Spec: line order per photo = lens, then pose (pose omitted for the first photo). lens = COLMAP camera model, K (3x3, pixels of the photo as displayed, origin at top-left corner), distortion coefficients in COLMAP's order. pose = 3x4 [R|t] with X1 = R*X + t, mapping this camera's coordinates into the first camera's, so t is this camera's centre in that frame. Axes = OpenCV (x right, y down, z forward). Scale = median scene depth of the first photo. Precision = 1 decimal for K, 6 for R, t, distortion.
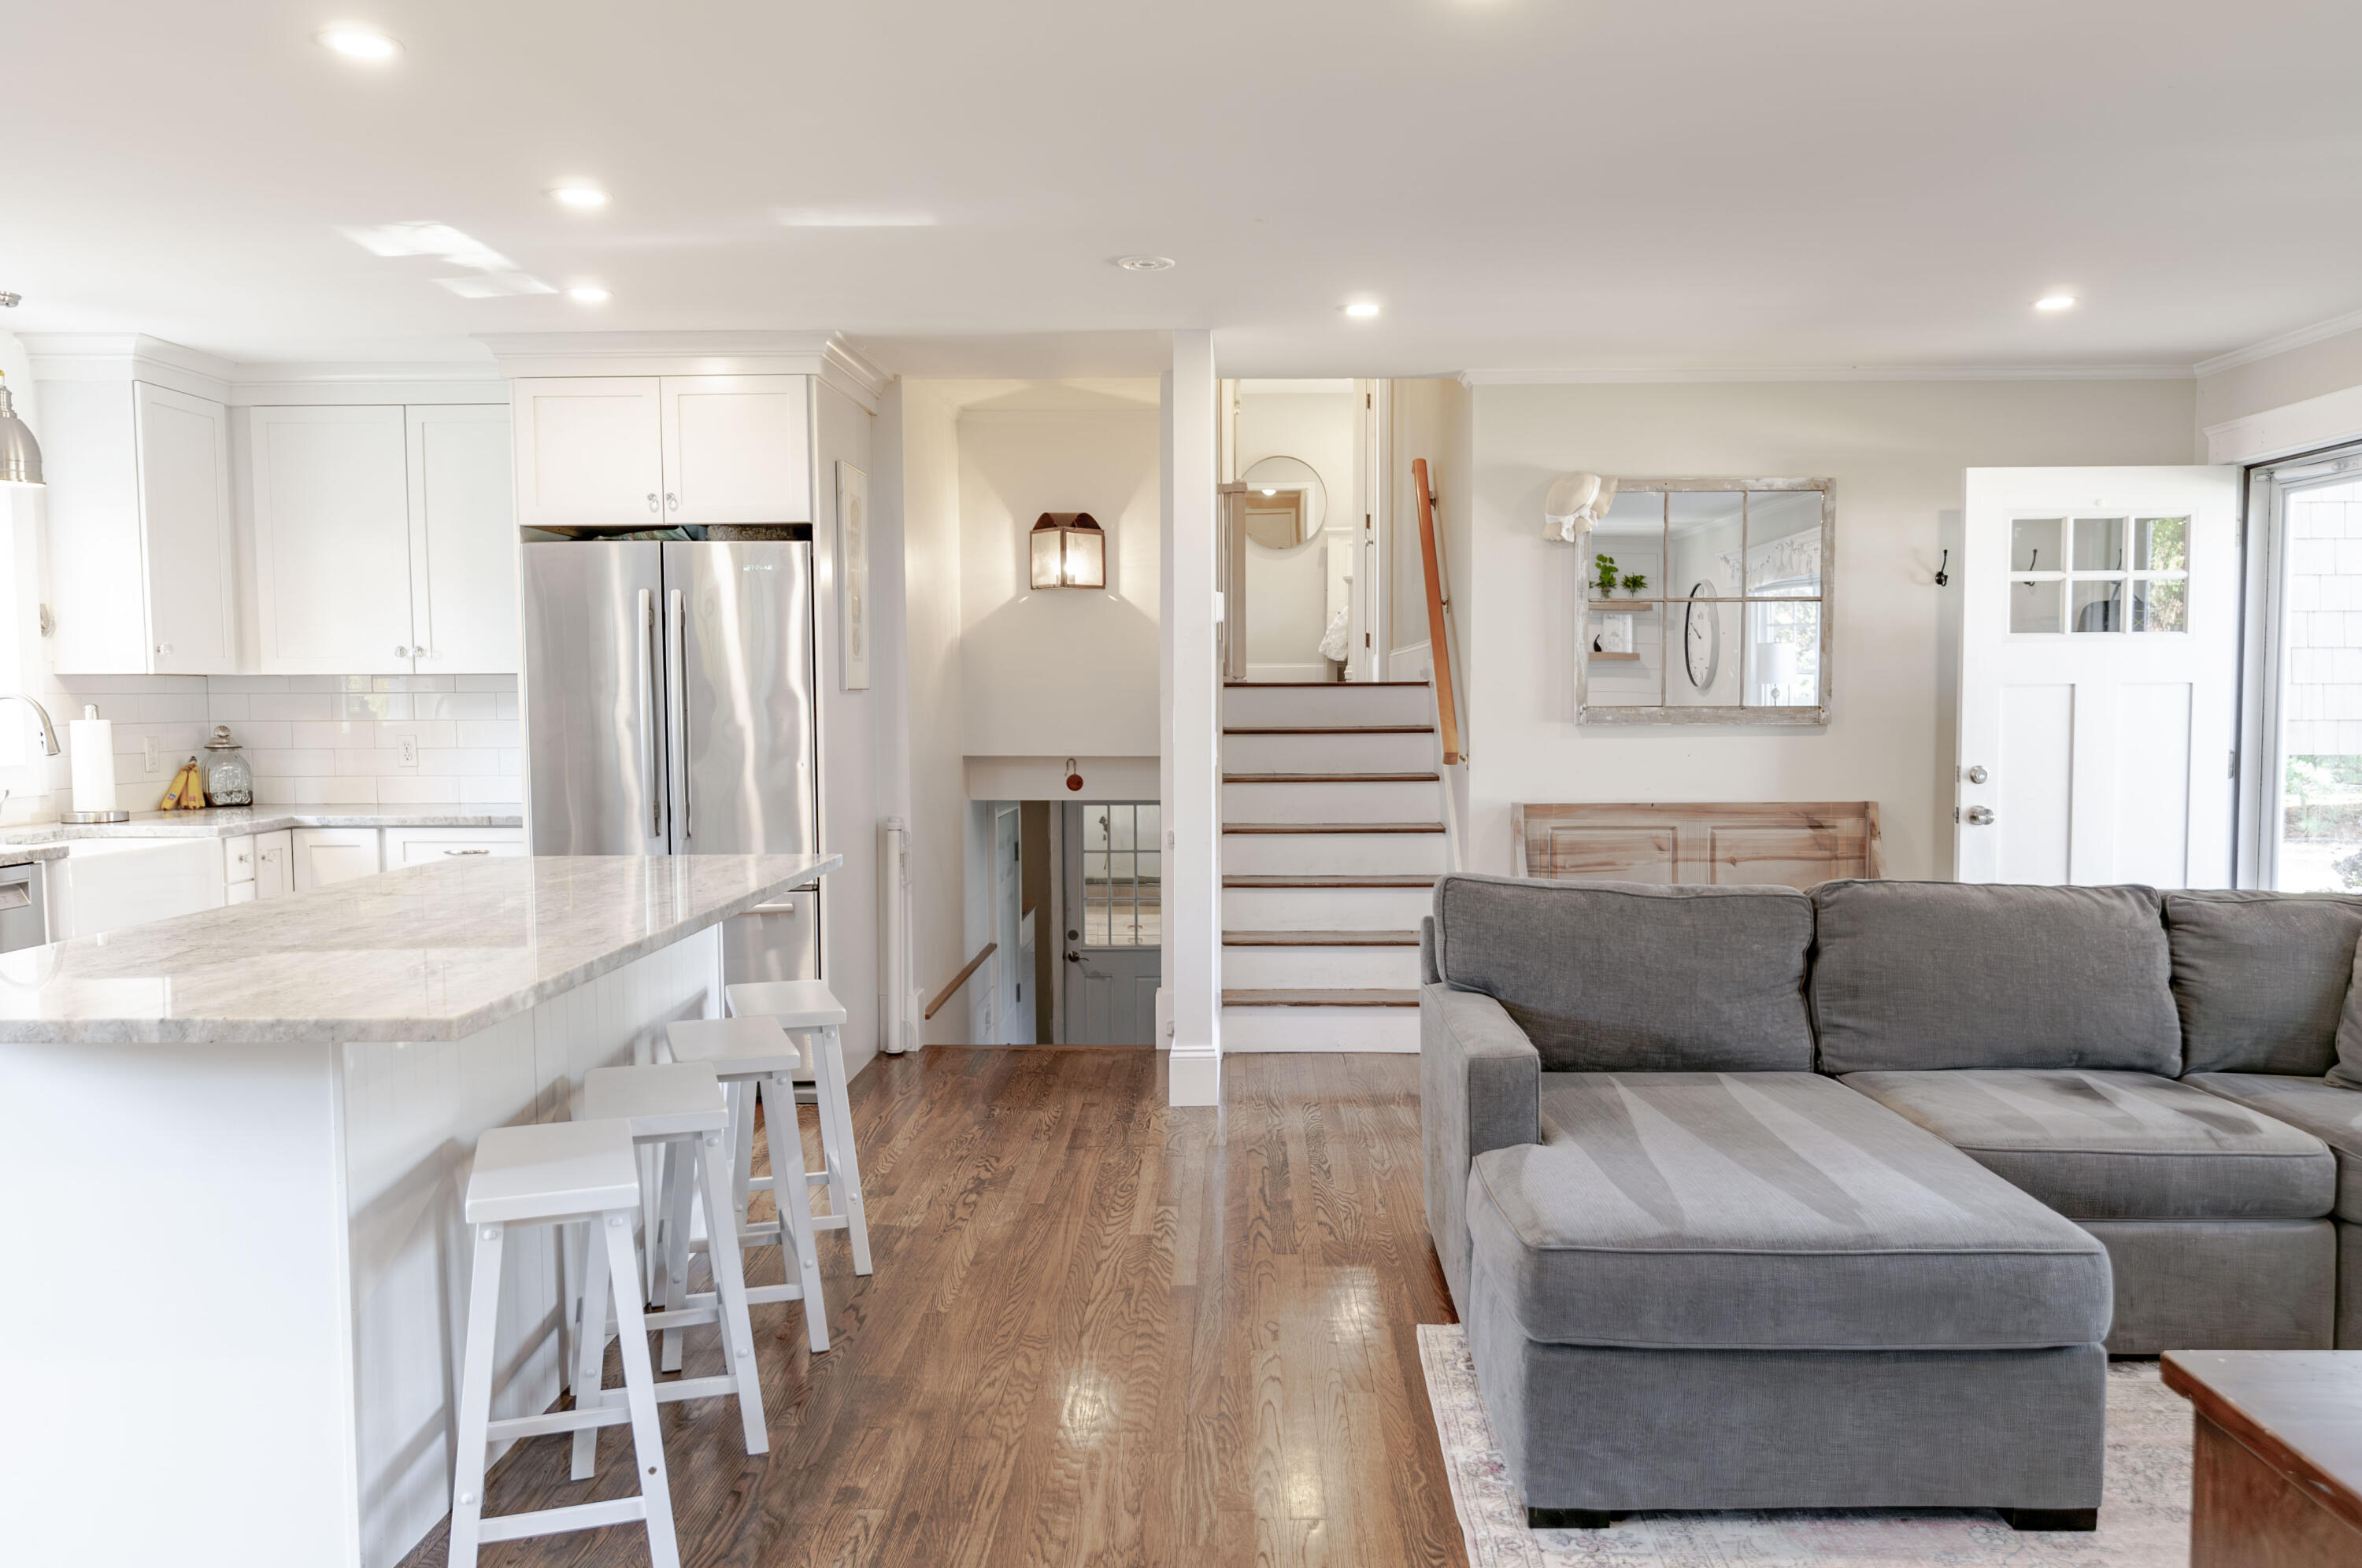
lens RADIAL K [[1827.6, 0, 1181.0], [0, 1827.6, 792.5], [0, 0, 1]] dist [0.008729, -0.012537]
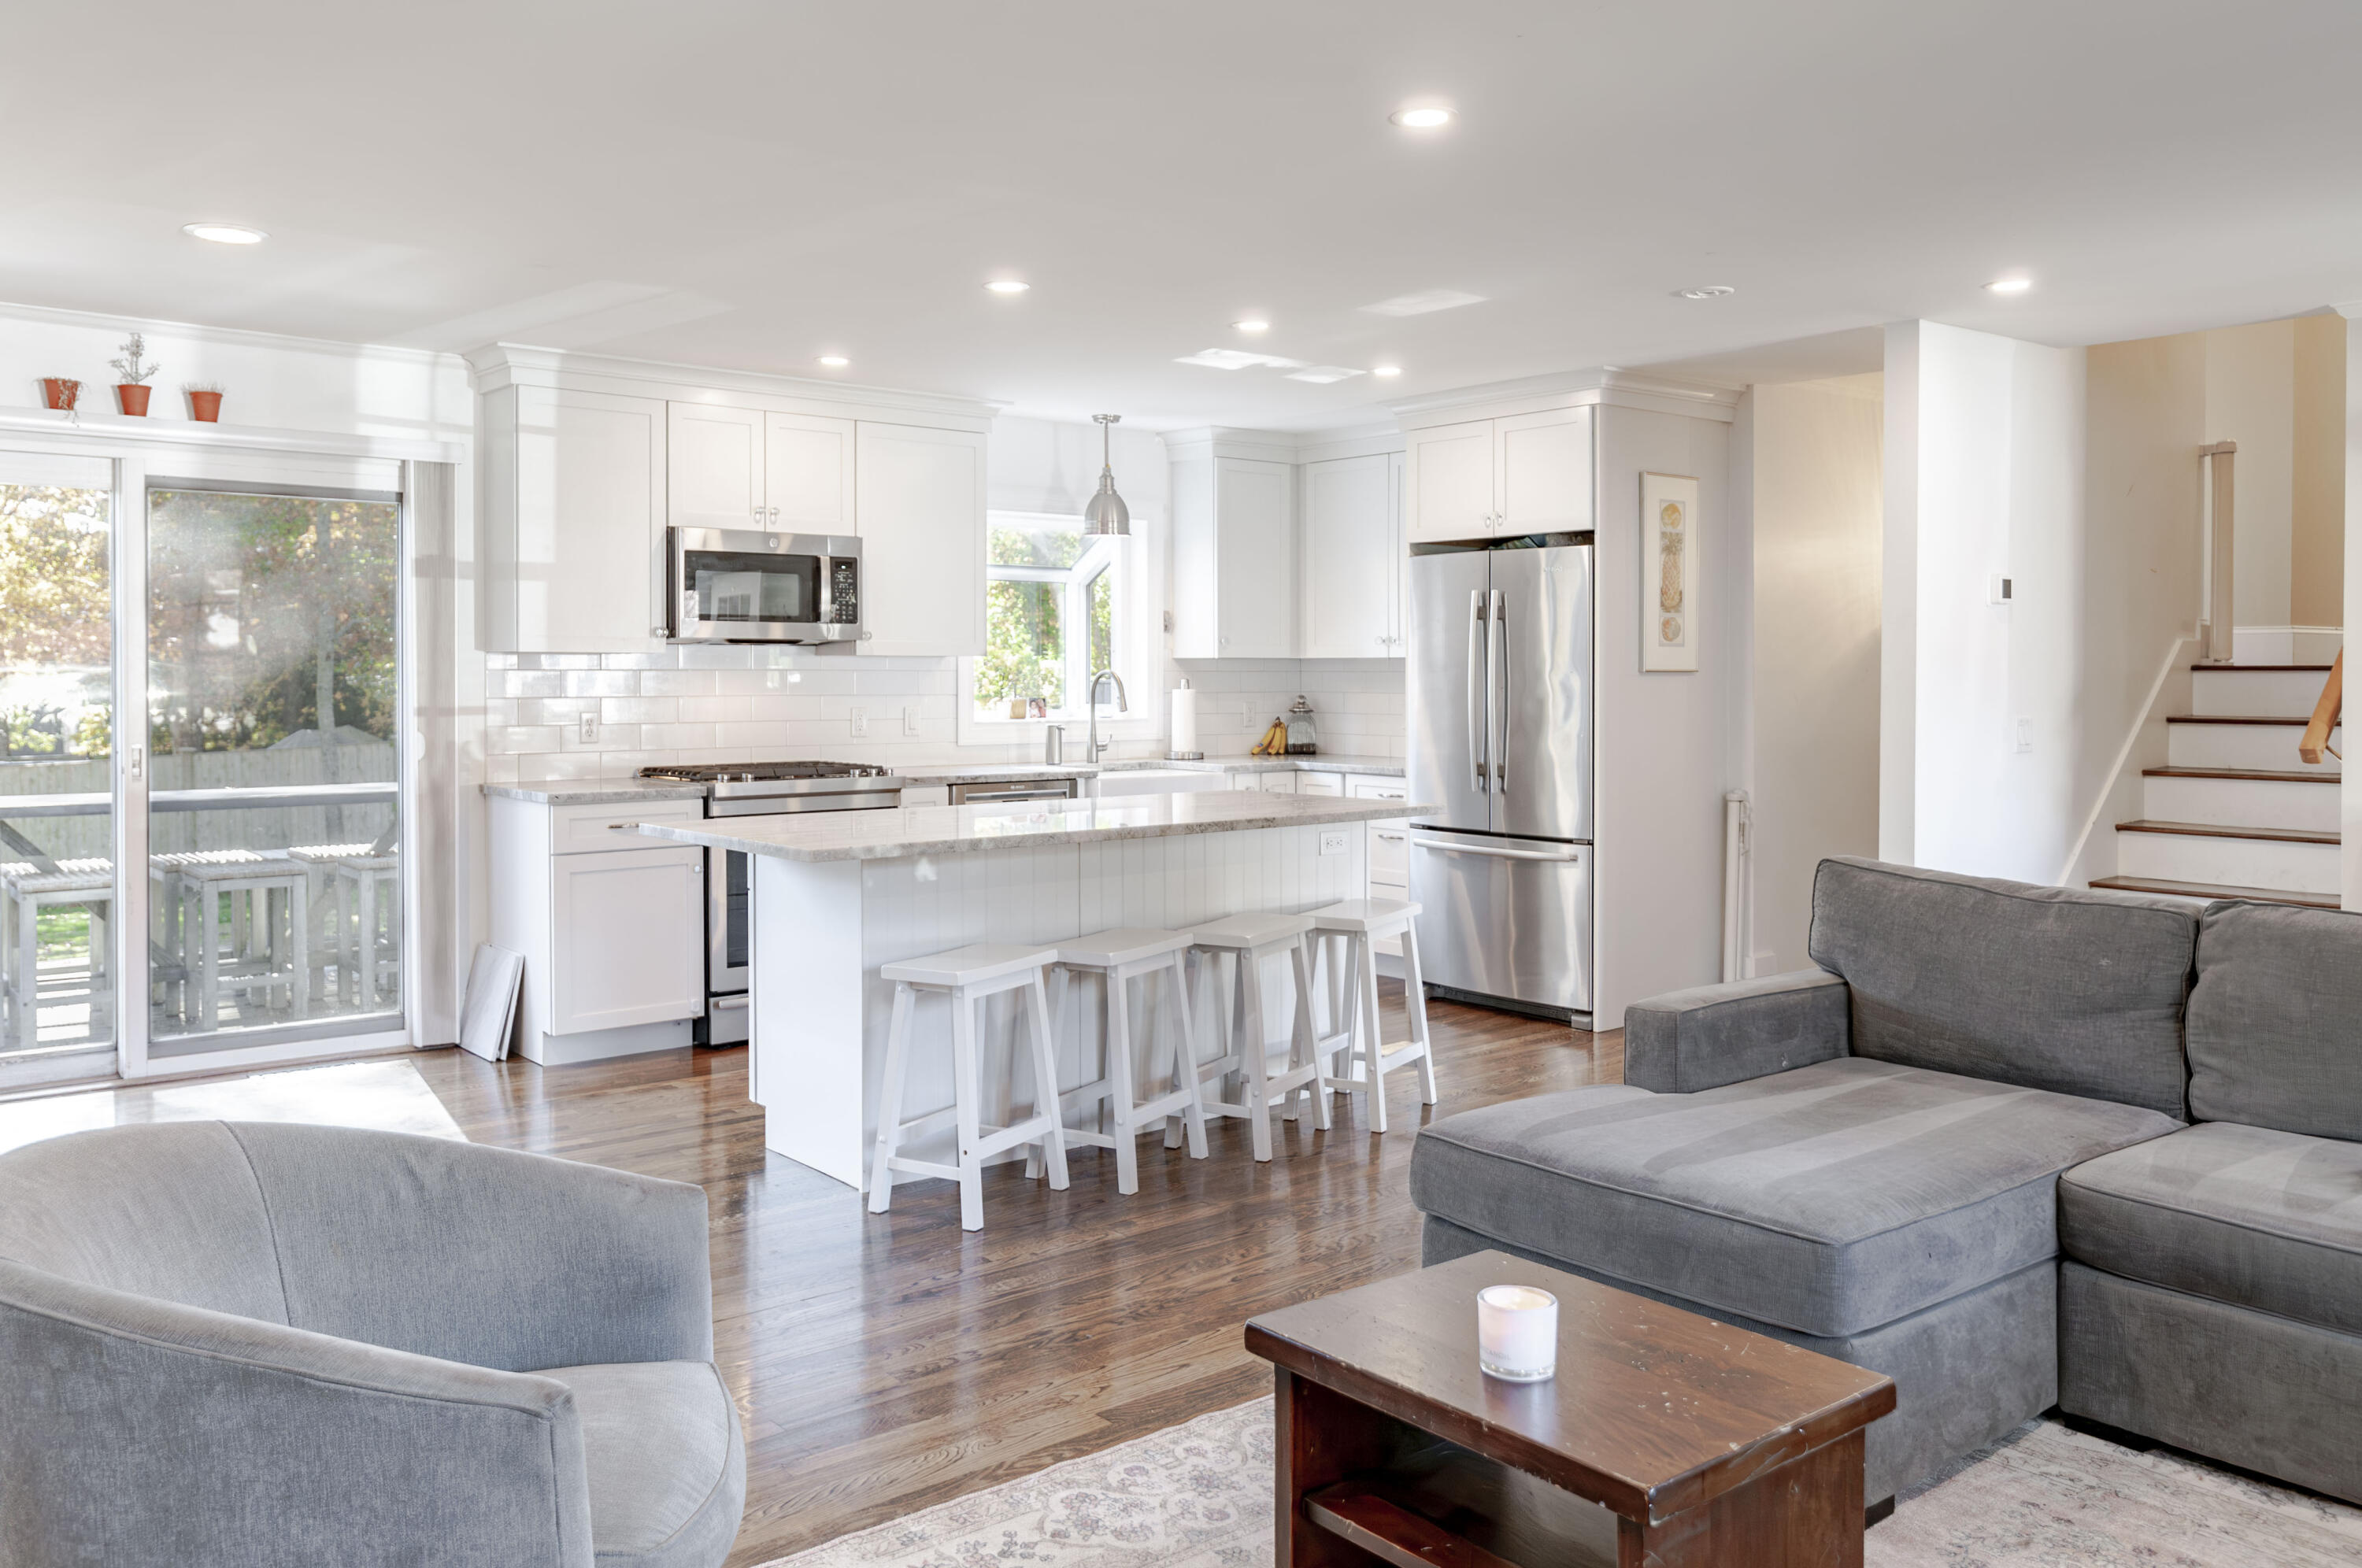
lens RADIAL K [[1827.6, 0, 1115.2], [0, 1827.6, 690.7], [0, 0, 1]] dist [0.008729, -0.012537]
pose [[0.632531, 0.014334, -0.774402, 0.507561], [-0.047701, 0.998652, -0.020477, -0.005715], [0.773065, 0.049892, 0.632362, 0.027651]]
